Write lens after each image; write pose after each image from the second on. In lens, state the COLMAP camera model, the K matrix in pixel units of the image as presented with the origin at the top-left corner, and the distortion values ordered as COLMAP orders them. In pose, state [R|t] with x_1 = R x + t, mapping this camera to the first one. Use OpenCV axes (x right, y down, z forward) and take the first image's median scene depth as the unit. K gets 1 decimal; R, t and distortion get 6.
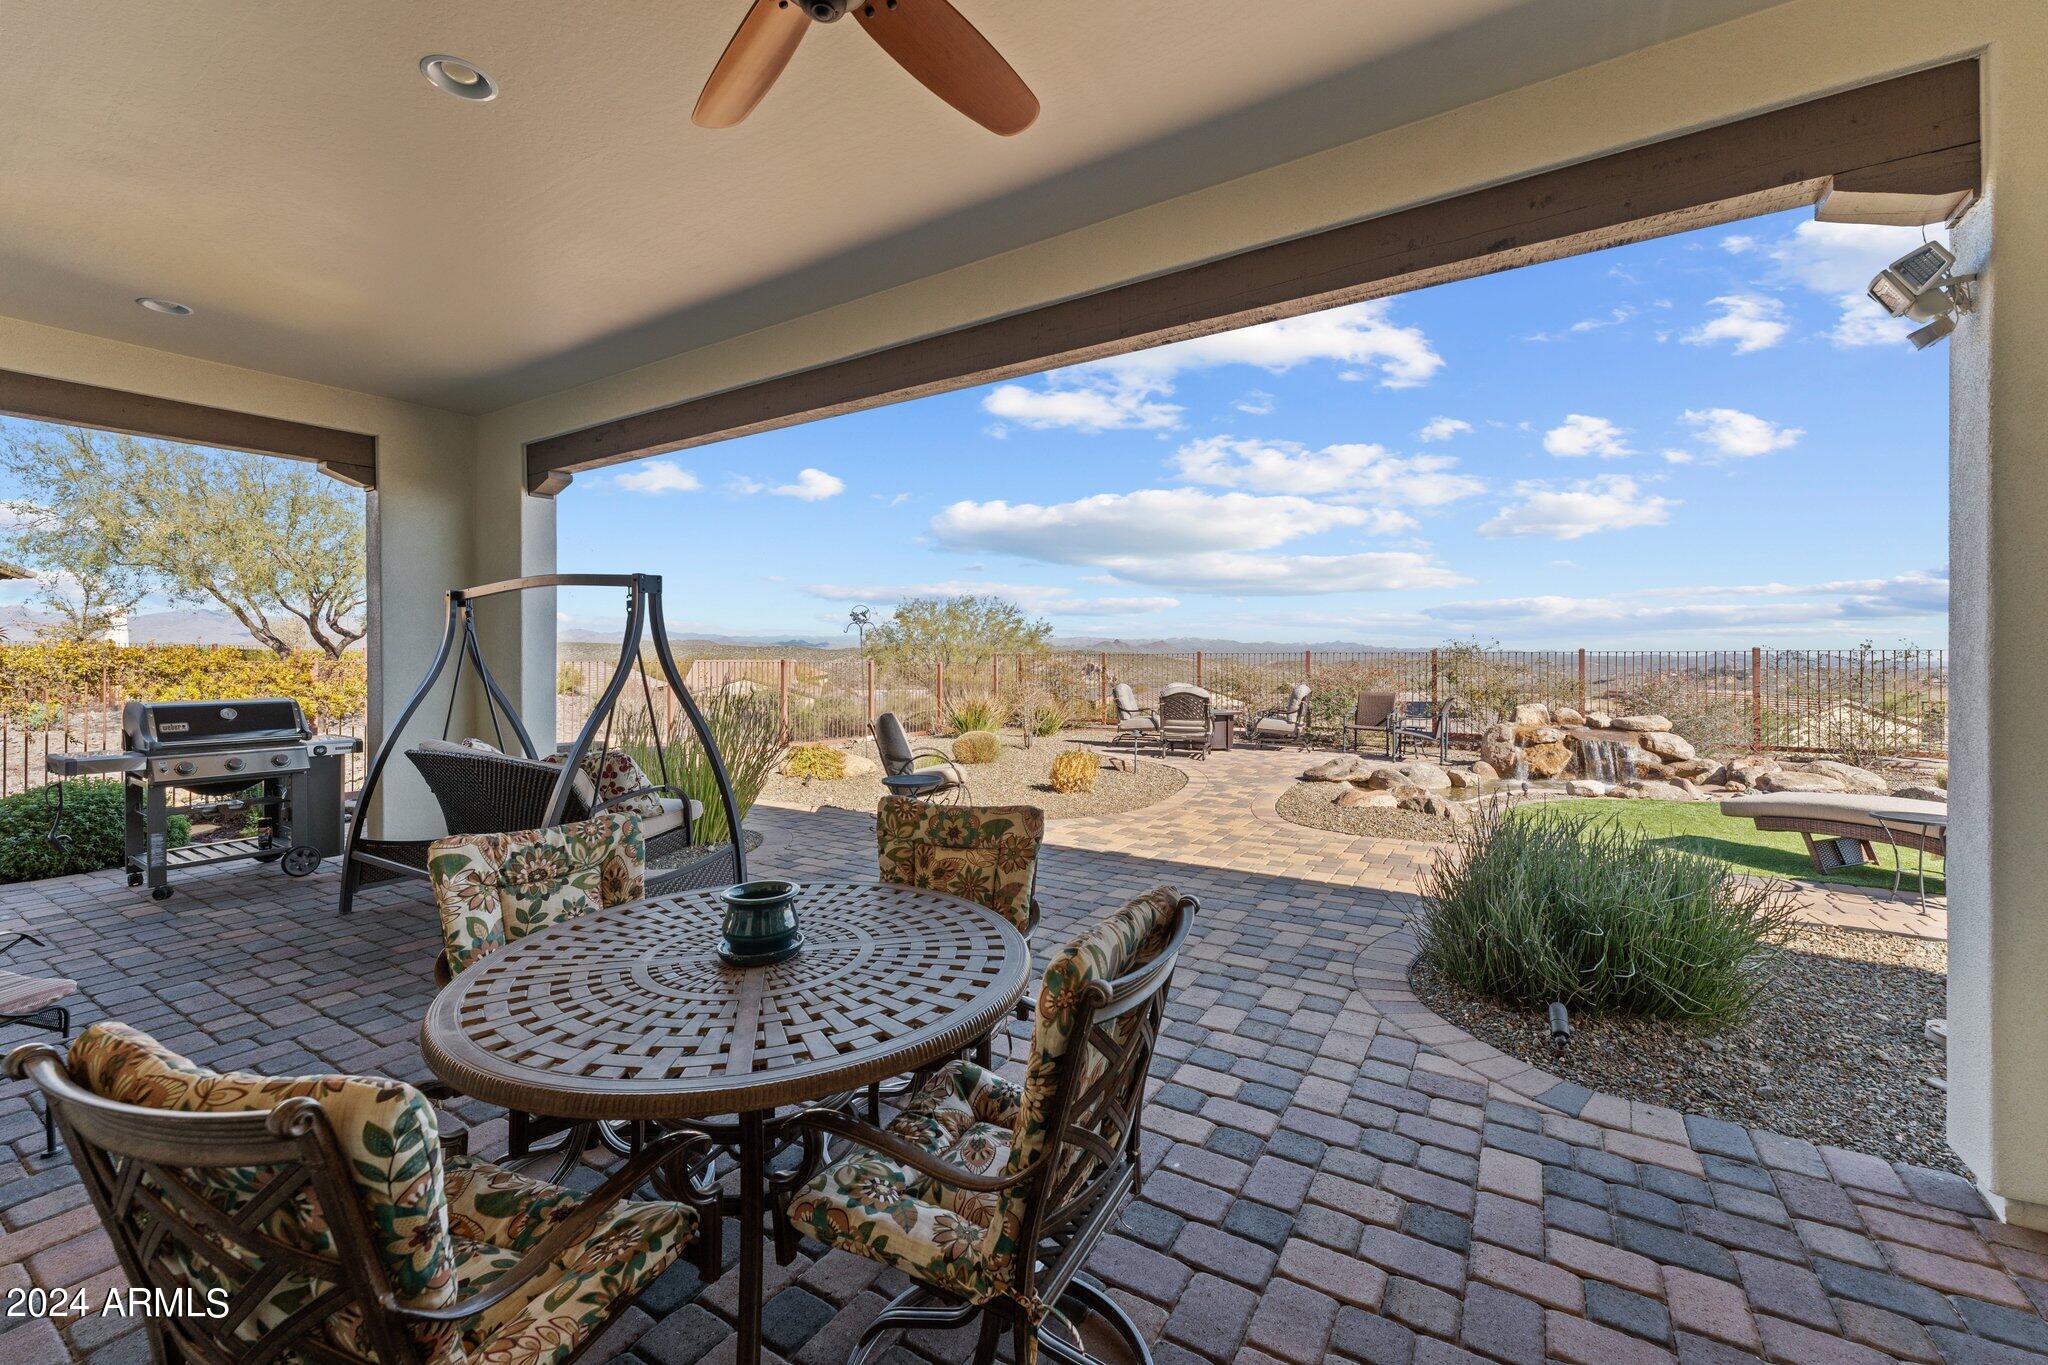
lens RADIAL K [[826.8, 0, 1015.6], [0, 826.8, 666.9], [0, 0, 1]] dist [0.000219, -0.000404]
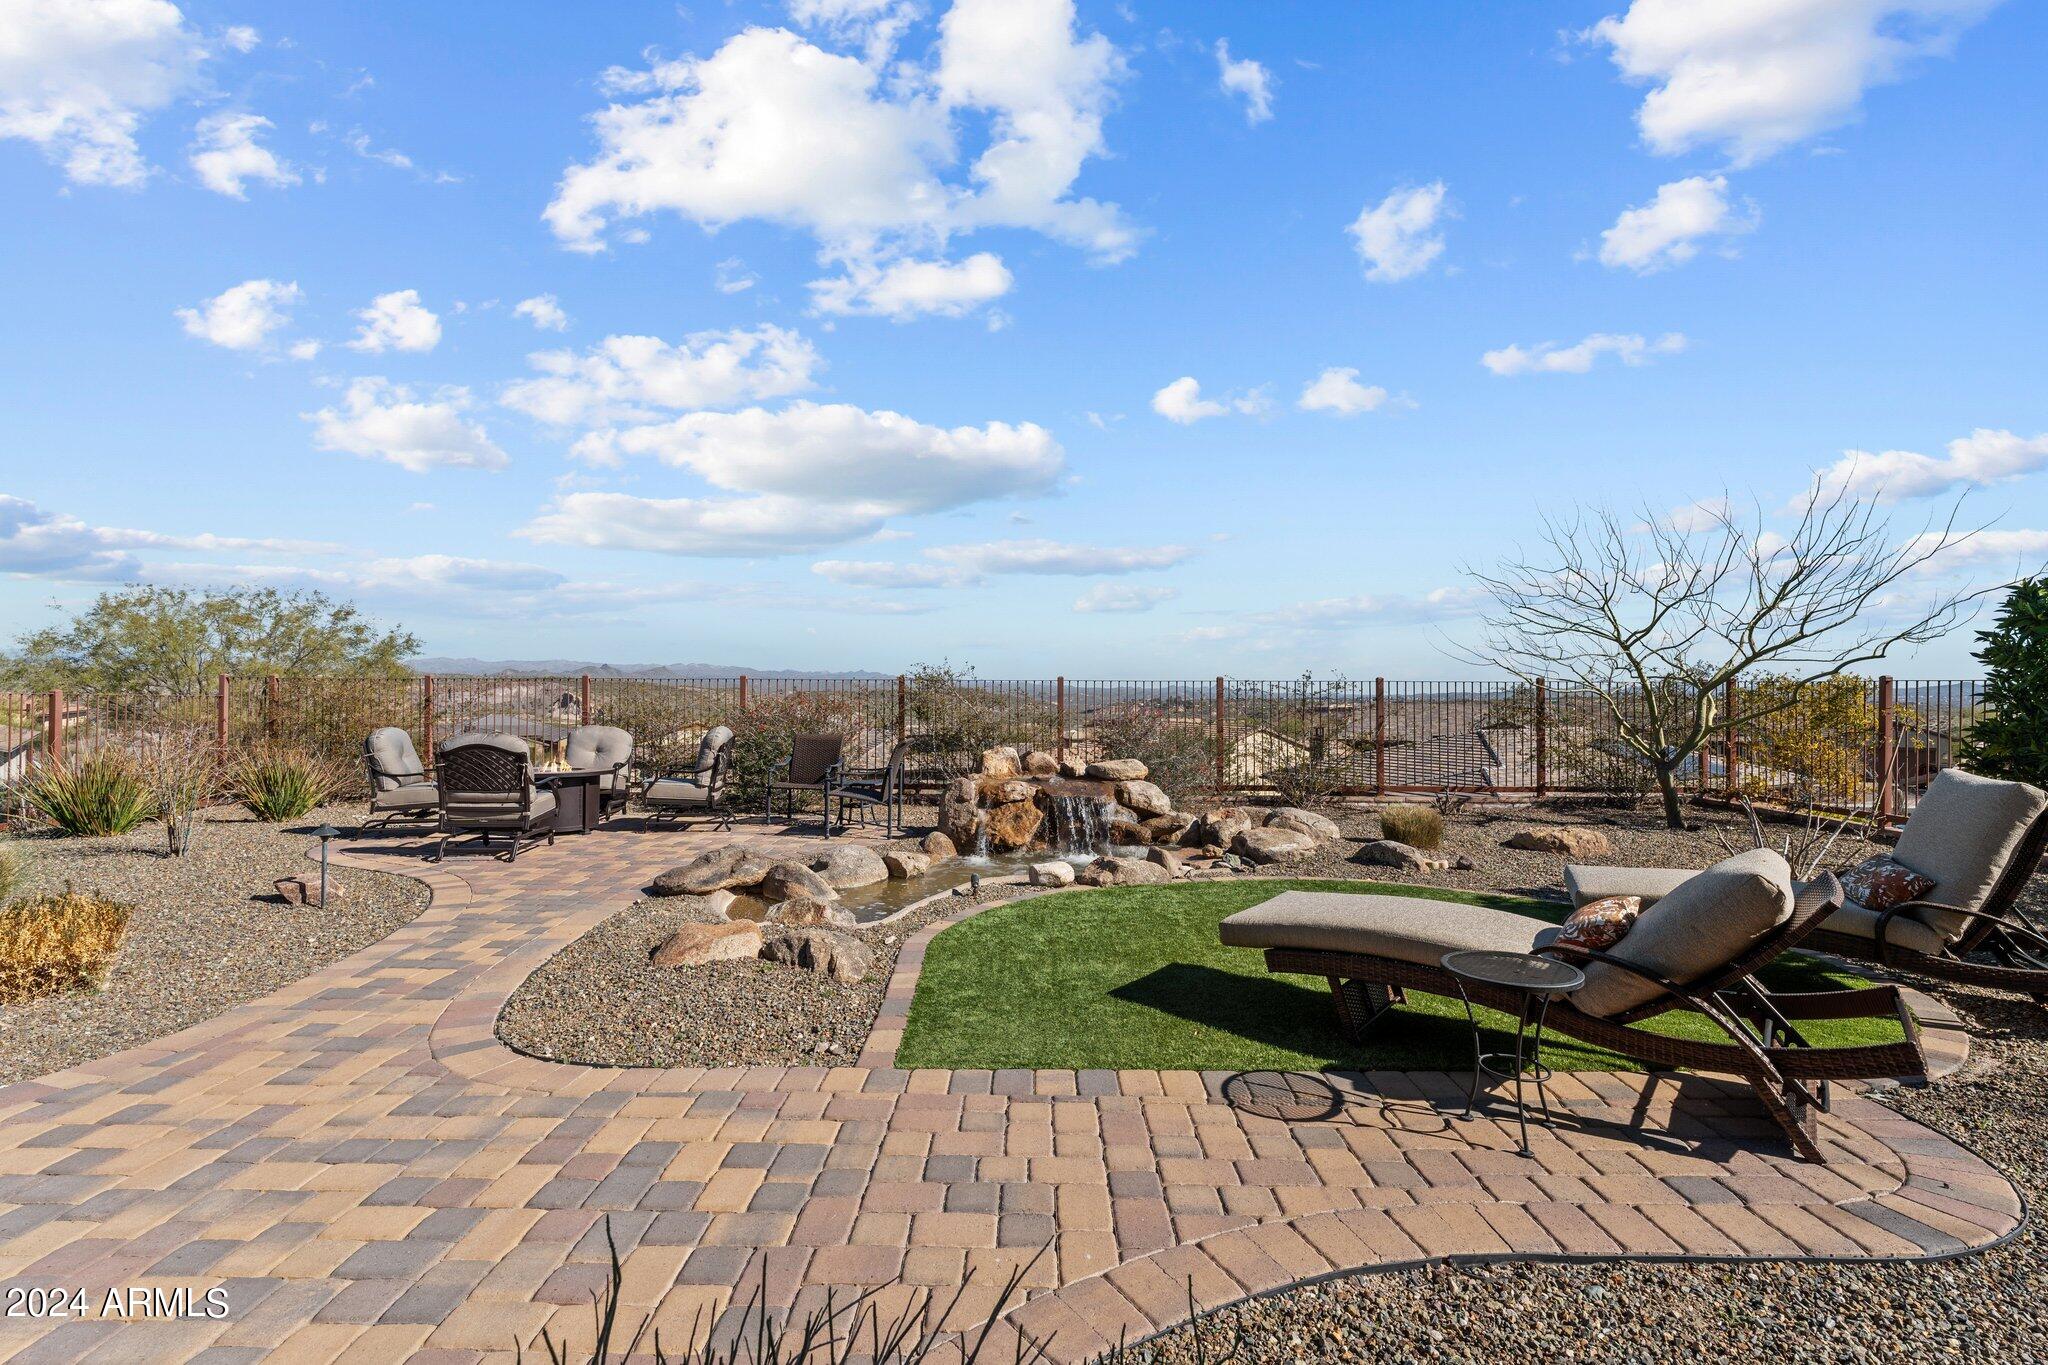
lens RADIAL K [[927.8, 0, 1020.6], [0, 927.8, 687.2], [0, 0, 1]] dist [-0.001734, -0.000086]
pose [[0.856905, 0.005818, 0.515442, 0.217472], [-0.000089, 0.999938, -0.011140, -0.001299], [-0.515475, 0.009500, 0.856852, 0.283213]]
